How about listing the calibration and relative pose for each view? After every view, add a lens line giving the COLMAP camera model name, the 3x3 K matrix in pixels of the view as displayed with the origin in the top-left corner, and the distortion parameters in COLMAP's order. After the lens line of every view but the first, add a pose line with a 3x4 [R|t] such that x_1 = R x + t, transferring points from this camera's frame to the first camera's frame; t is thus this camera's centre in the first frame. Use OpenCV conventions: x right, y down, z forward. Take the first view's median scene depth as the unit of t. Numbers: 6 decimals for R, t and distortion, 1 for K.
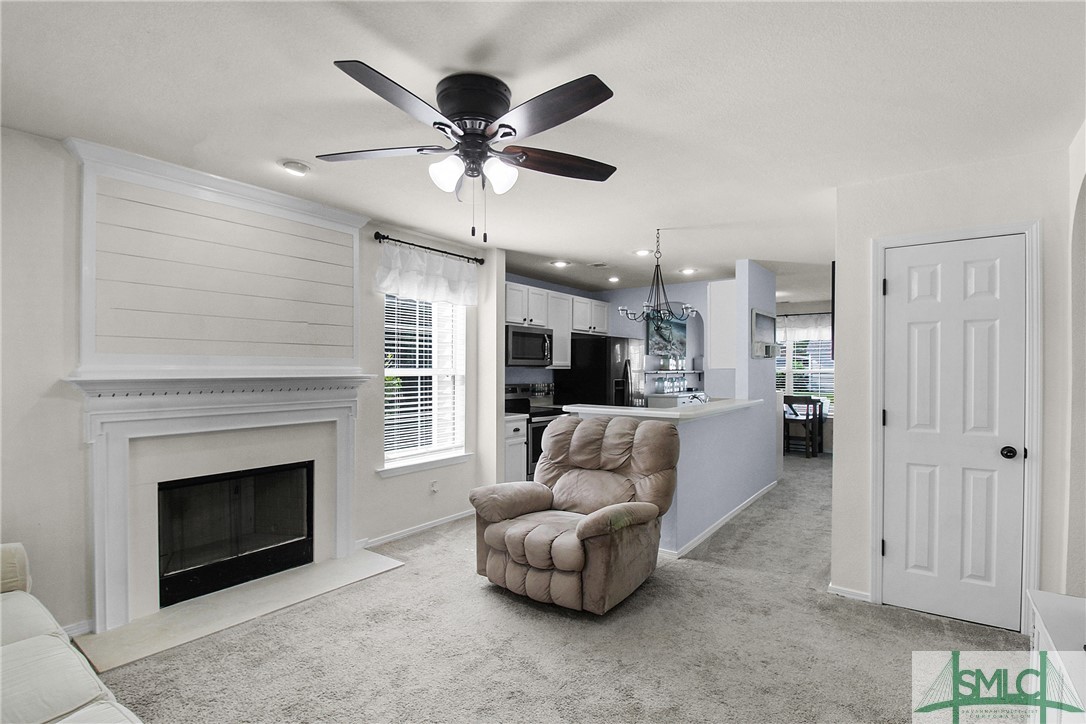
lens RADIAL K [[524.8, 0, 543.4], [0, 524.8, 372.1], [0, 0, 1]] dist [-0.000753, -0.000166]
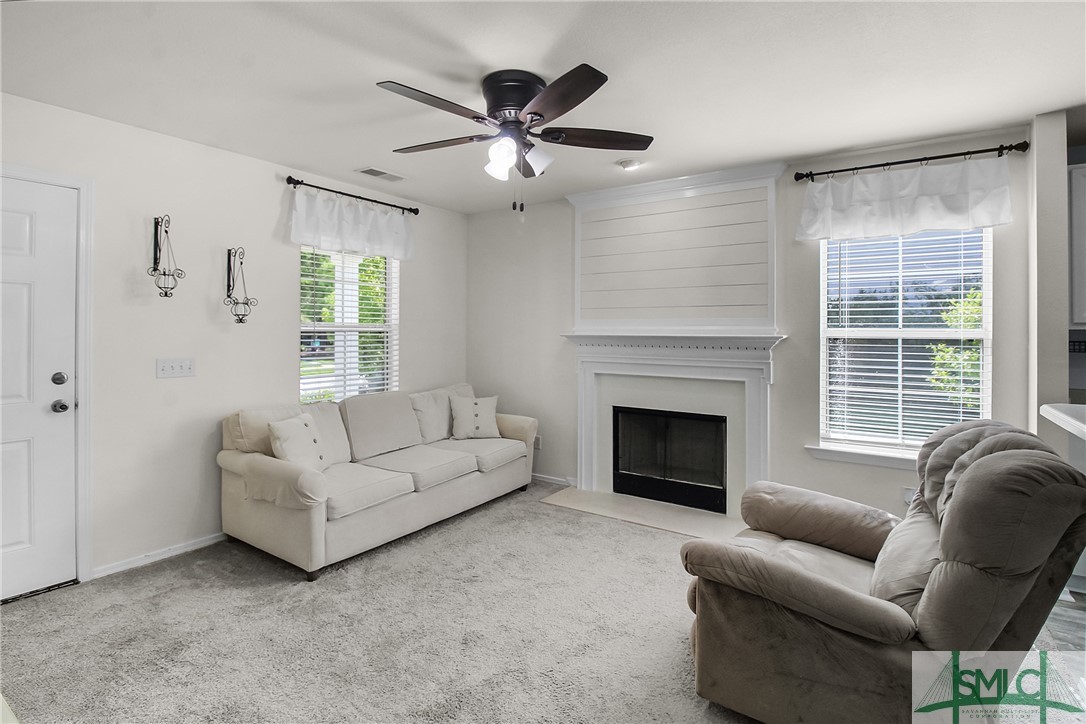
lens RADIAL K [[525.1, 0, 544.2], [0, 525.1, 327.8], [0, 0, 1]] dist [-0.002213, -0.000756]
pose [[0.052380, -0.004762, -0.998616, 0.592341], [-0.008893, 0.999947, -0.005234, 0.000332], [0.998588, 0.009155, 0.052335, 0.588618]]
